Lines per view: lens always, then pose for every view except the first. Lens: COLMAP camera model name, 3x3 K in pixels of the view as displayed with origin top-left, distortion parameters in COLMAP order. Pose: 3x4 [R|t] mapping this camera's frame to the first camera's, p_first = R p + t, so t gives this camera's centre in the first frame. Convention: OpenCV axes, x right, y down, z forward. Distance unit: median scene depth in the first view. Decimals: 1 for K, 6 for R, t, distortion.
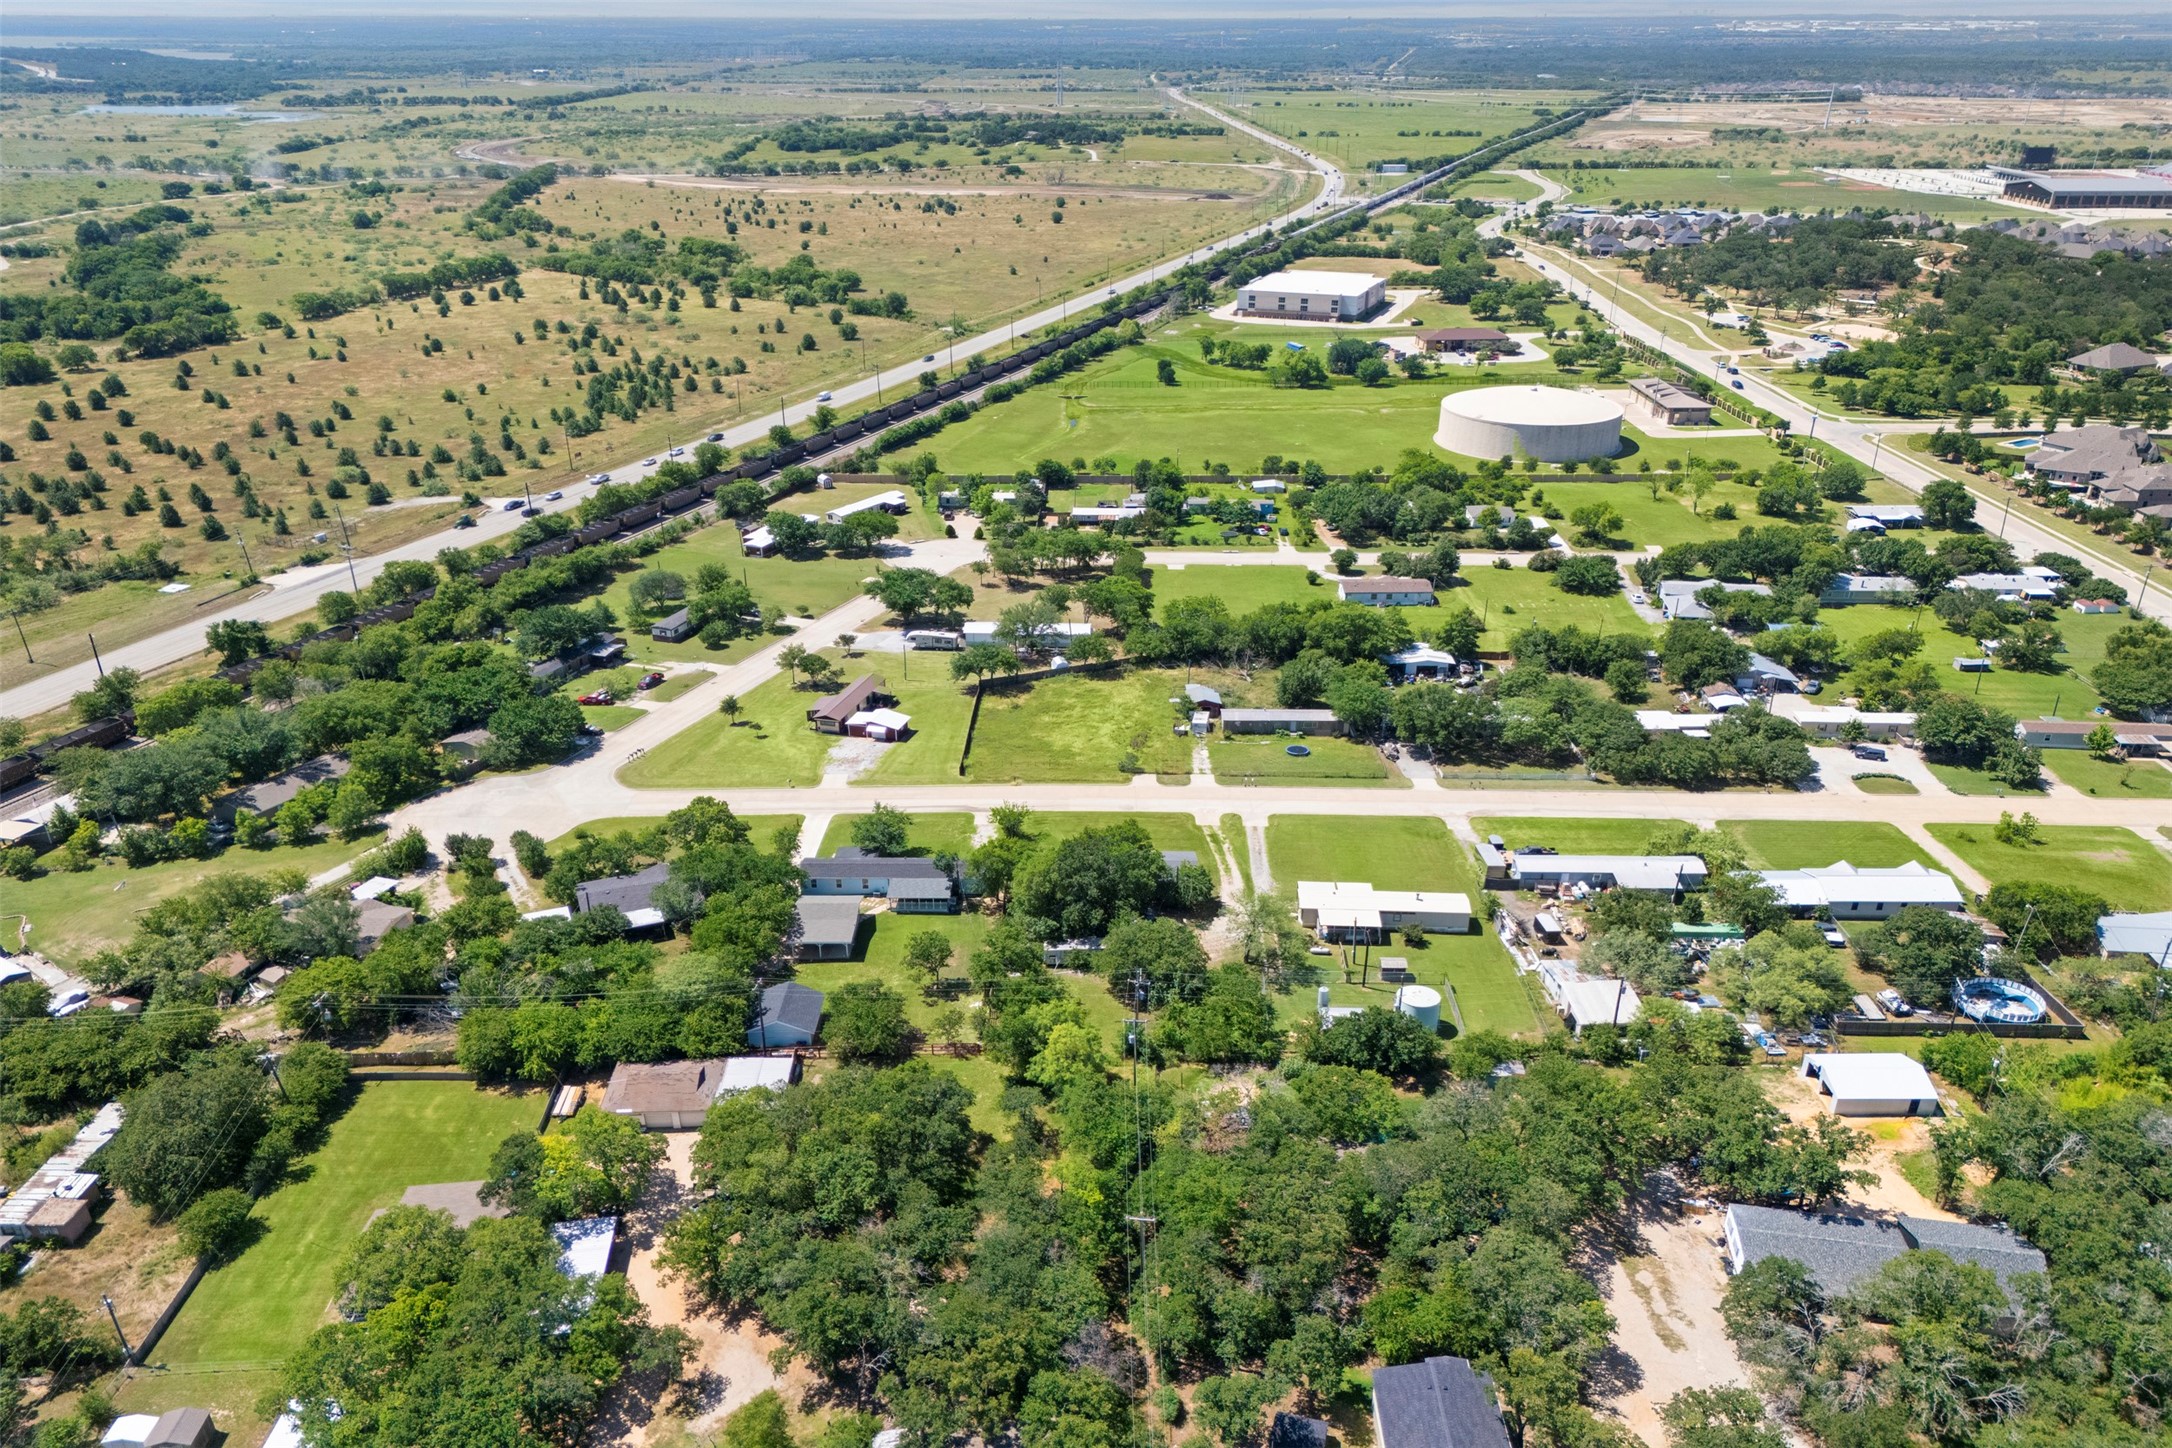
lens RADIAL K [[1622.1, 0, 1123.5], [0, 1622.1, 713.5], [0, 0, 1]] dist [0.052182, -0.049456]
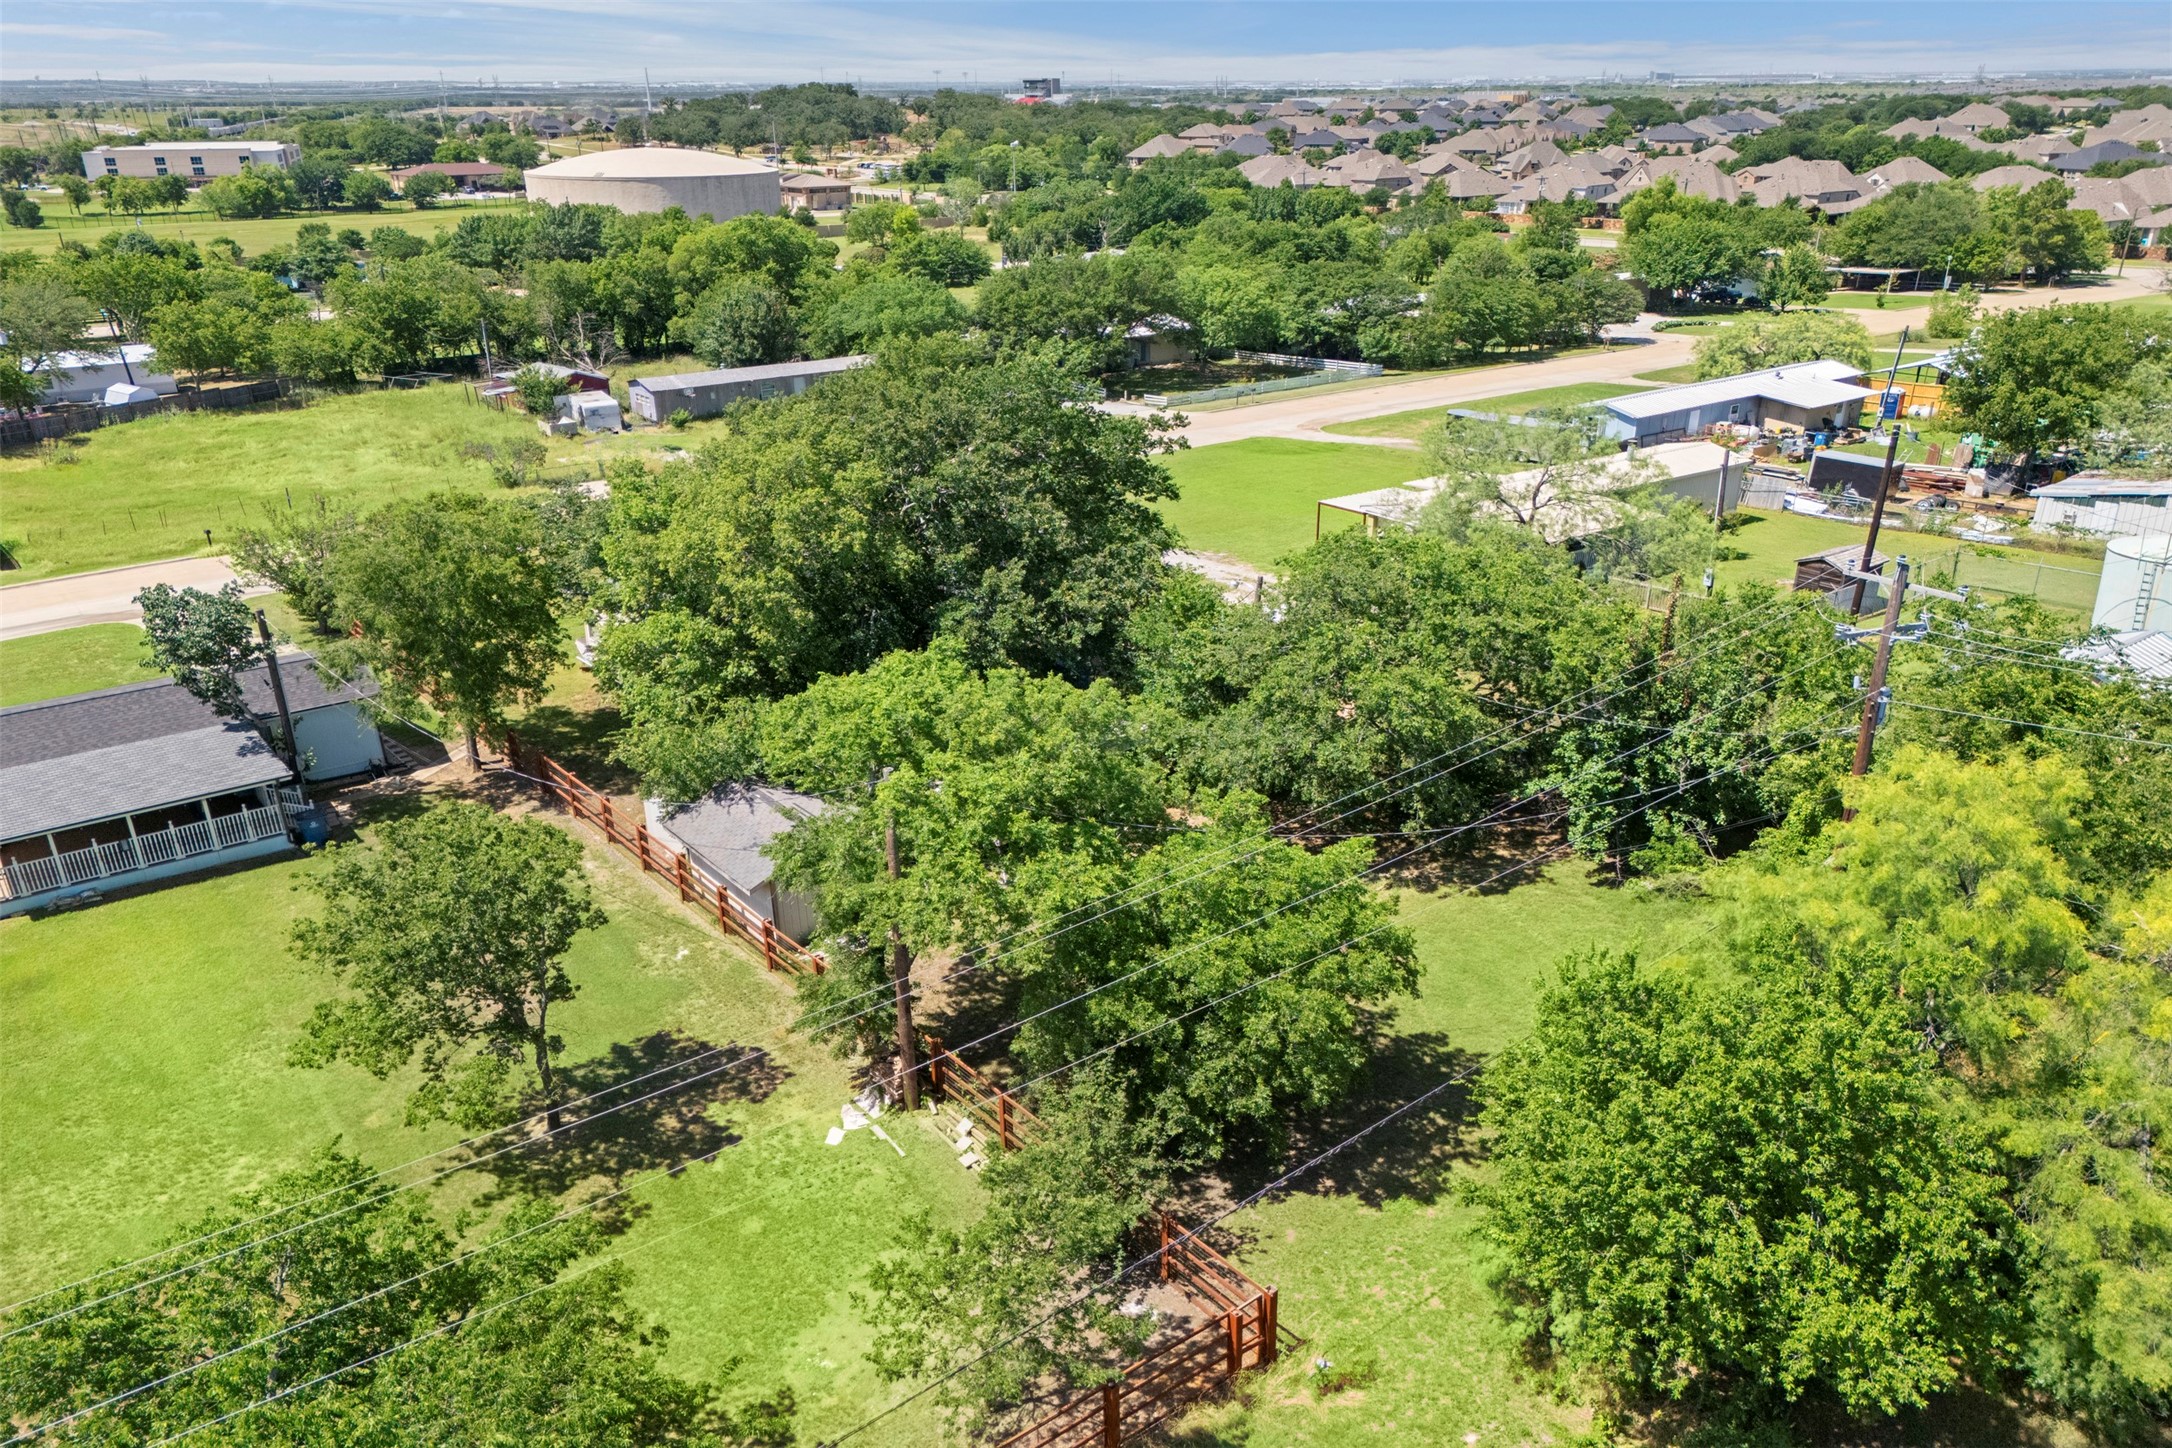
lens RADIAL K [[1622.1, 0, 1011.8], [0, 1622.1, 743.4], [0, 0, 1]] dist [0.052182, -0.049456]
pose [[0.803040, -0.229648, 0.549898, -0.117829], [0.248751, 0.967705, 0.040871, 0.098663], [-0.541525, 0.103967, 0.834231, 0.606605]]
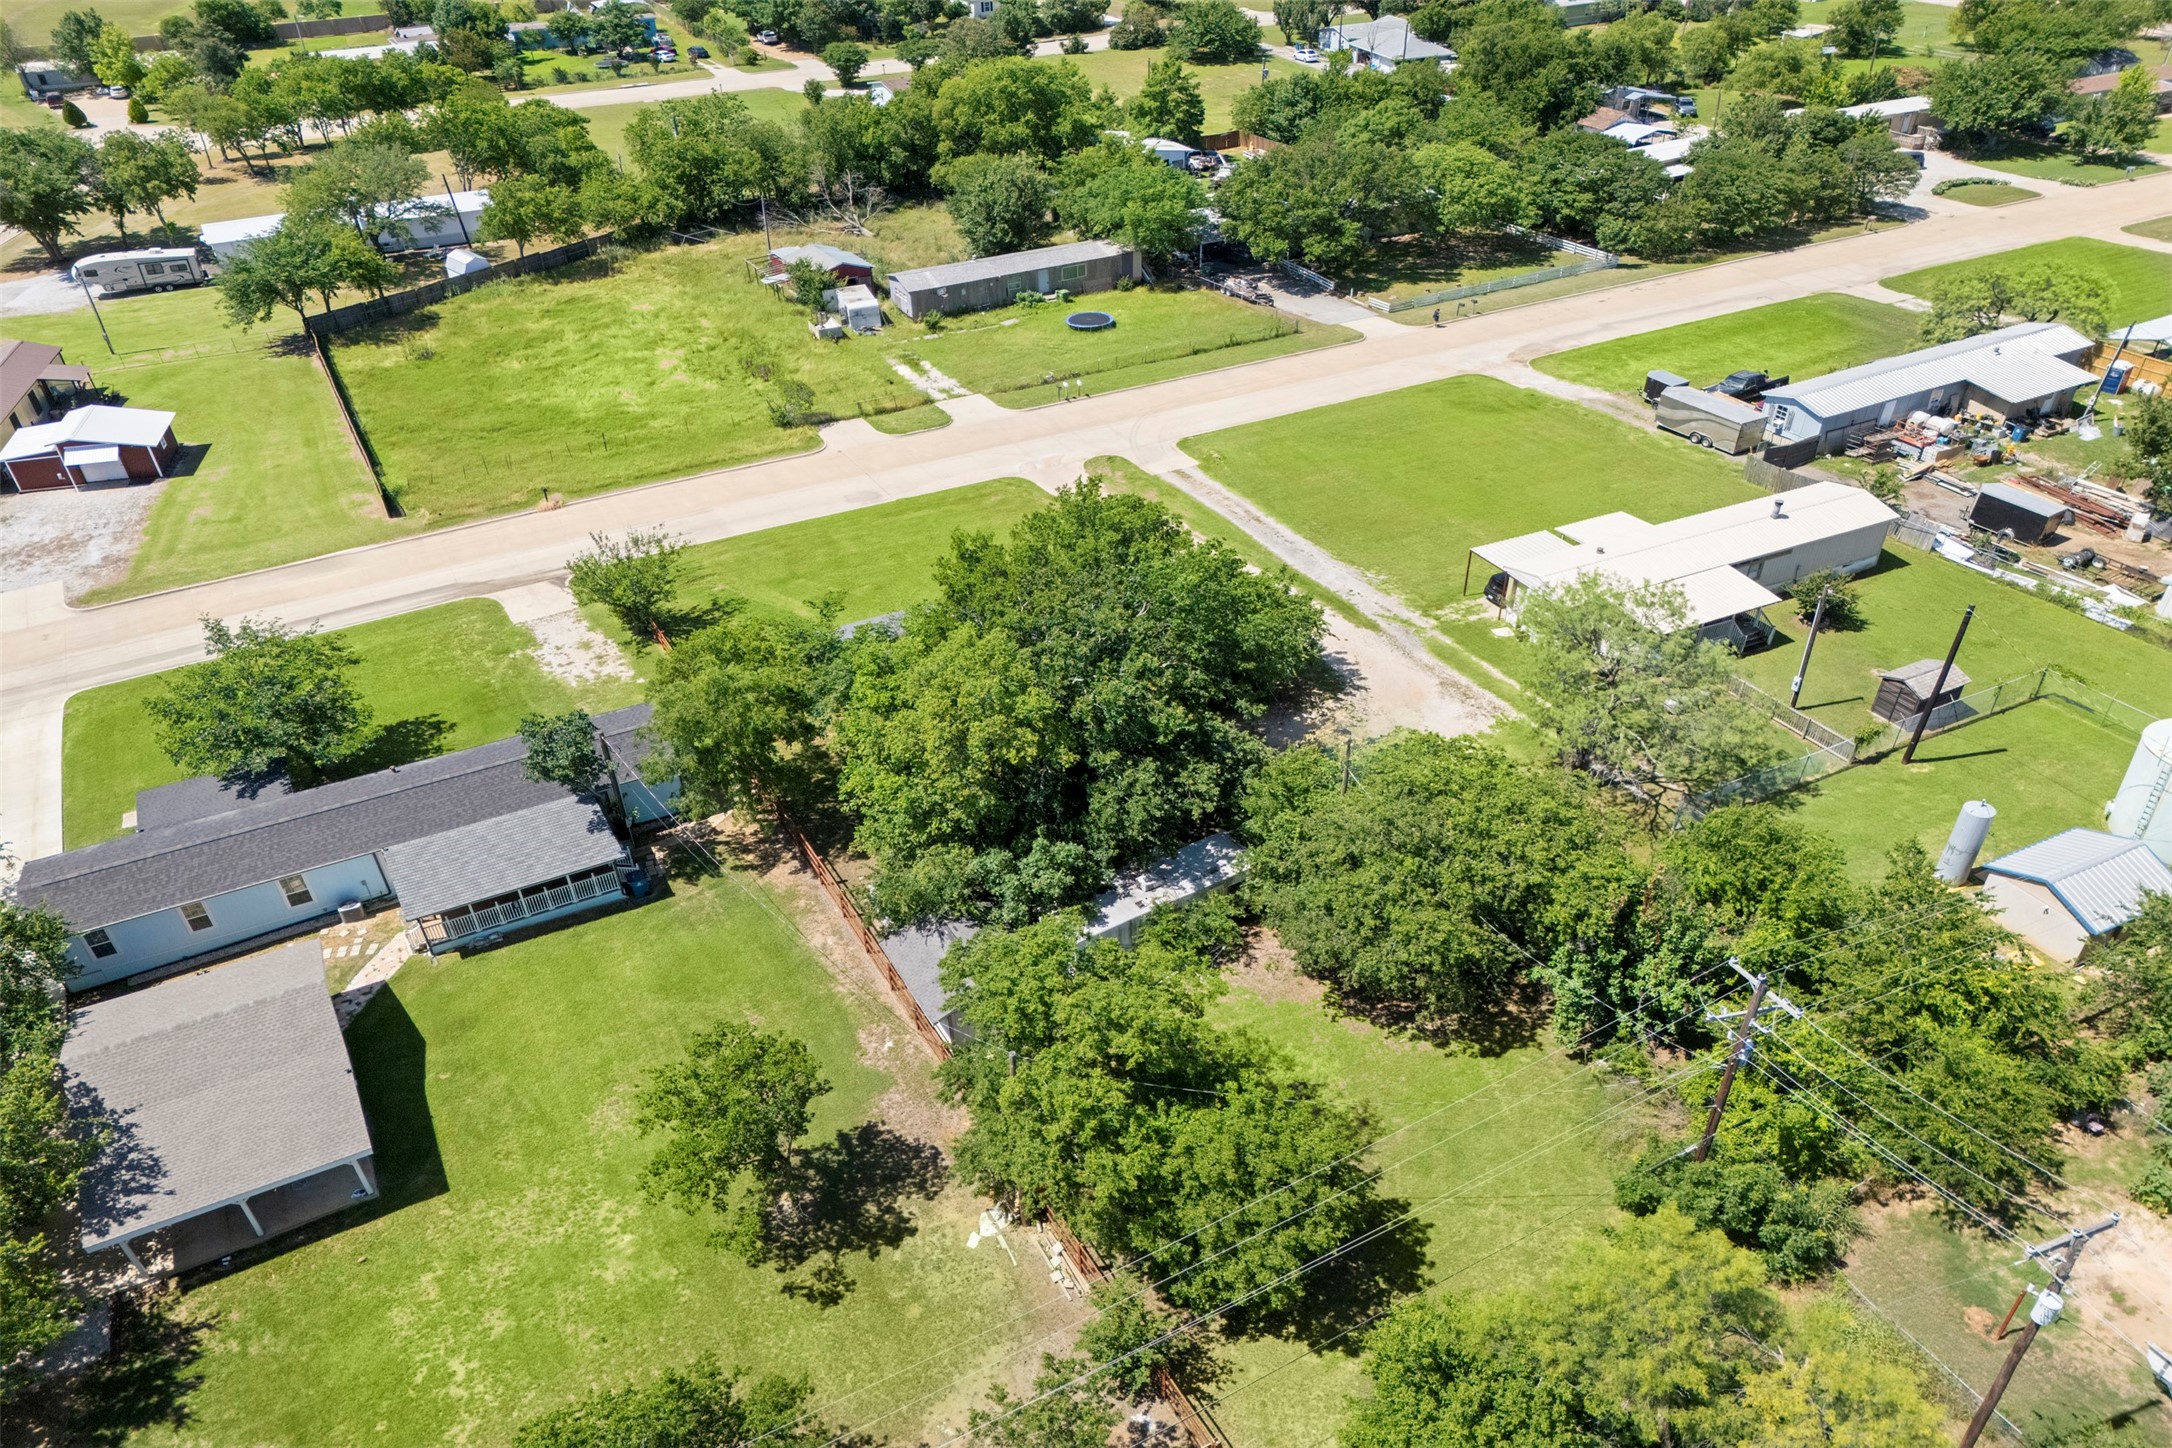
lens RADIAL K [[1622.1, 0, 1013.7], [0, 1622.1, 717.2], [0, 0, 1]] dist [0.052182, -0.049456]
pose [[0.890401, -0.263572, 0.371101, -0.117615], [0.200879, 0.959140, 0.199243, 0.034137], [-0.408453, -0.102860, 0.906965, 0.553173]]
